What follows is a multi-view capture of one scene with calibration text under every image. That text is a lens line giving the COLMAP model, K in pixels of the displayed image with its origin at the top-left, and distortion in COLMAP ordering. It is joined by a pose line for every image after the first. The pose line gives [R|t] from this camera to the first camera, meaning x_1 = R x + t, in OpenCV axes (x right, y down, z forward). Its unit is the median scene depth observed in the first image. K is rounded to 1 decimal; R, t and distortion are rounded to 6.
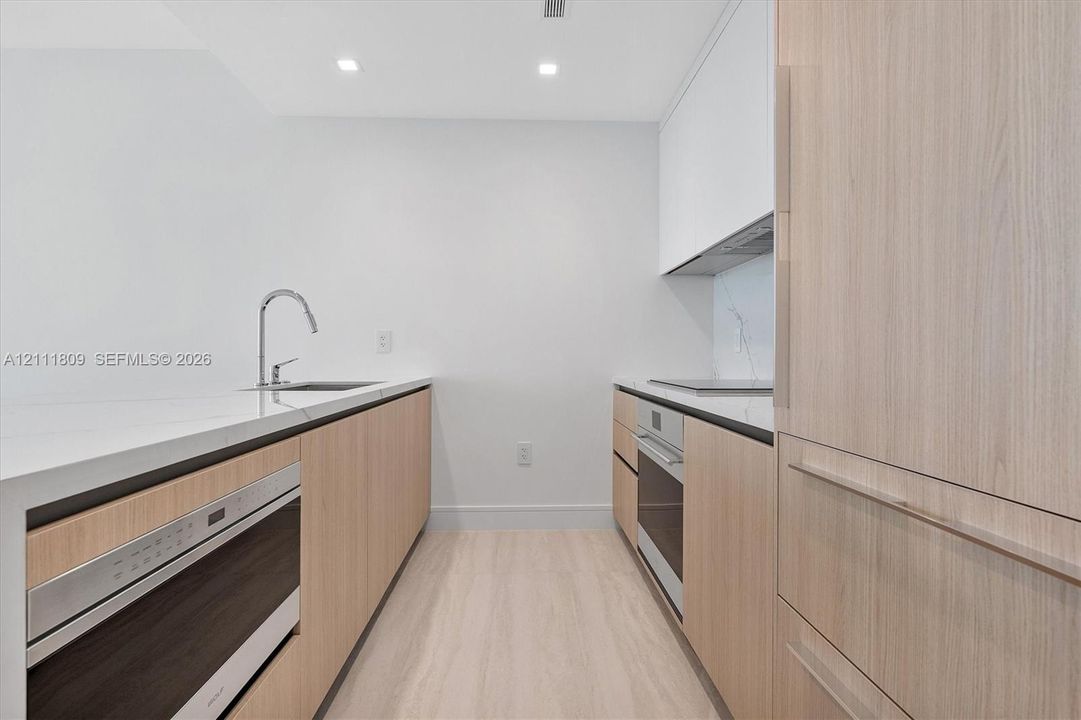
lens RADIAL K [[575.7, 0, 544.8], [0, 575.7, 354.0], [0, 0, 1]] dist [-0.000803, 0.000908]
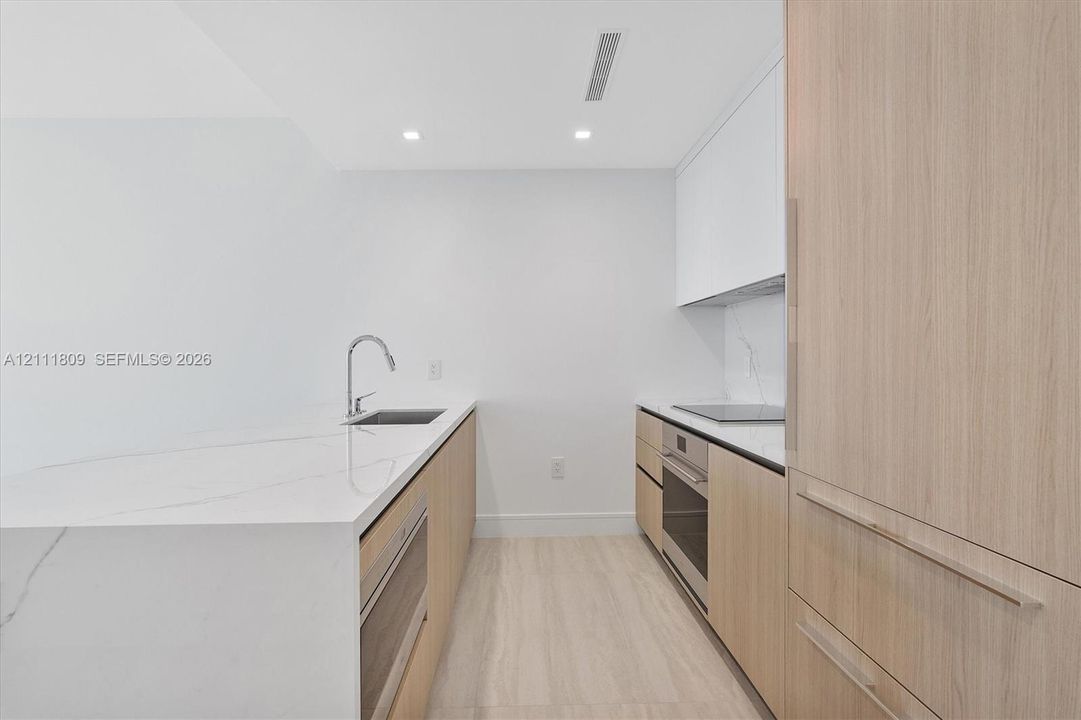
lens RADIAL K [[580.7, 0, 544.6], [0, 580.7, 356.2], [0, 0, 1]] dist [-0.000106, -0.000018]
pose [[0.999992, -0.003934, 0.000762, -0.151087], [0.003931, 0.999986, 0.003501, -0.119909], [-0.000776, -0.003498, 0.999994, -0.326001]]
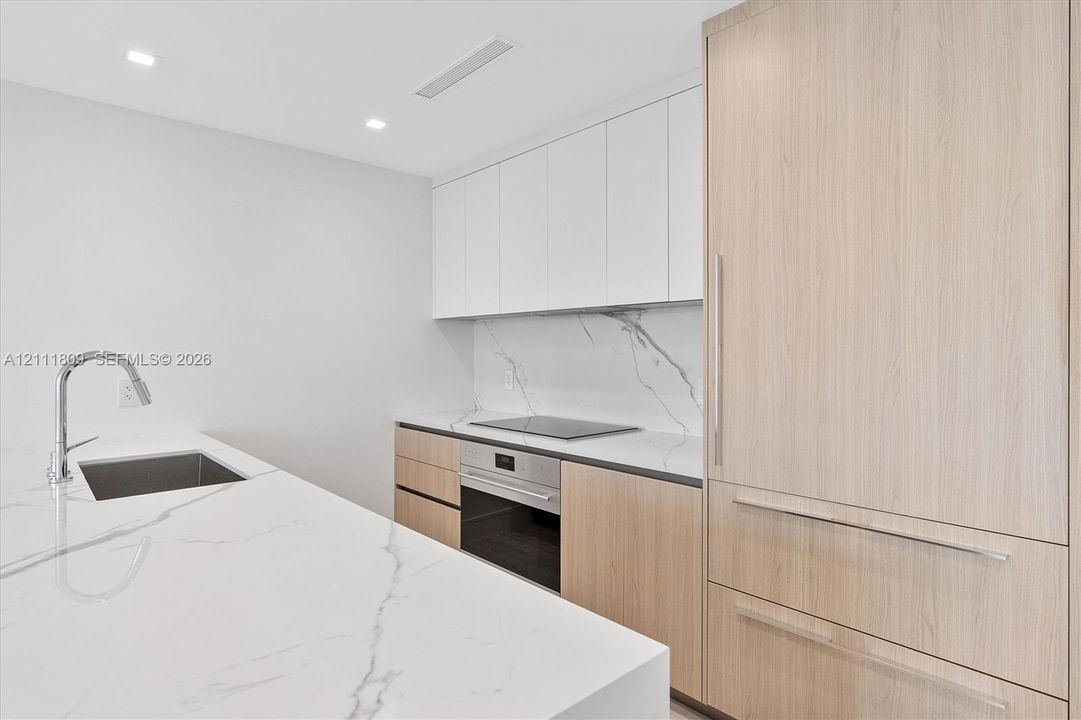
lens RADIAL K [[575.7, 0, 544.8], [0, 575.7, 354.0], [0, 0, 1]] dist [-0.000803, 0.000908]
pose [[0.768888, -0.002780, 0.639377, -0.891928], [-0.001929, 0.999976, 0.006667, -0.205156], [-0.639380, -0.006360, 0.768864, 0.058844]]
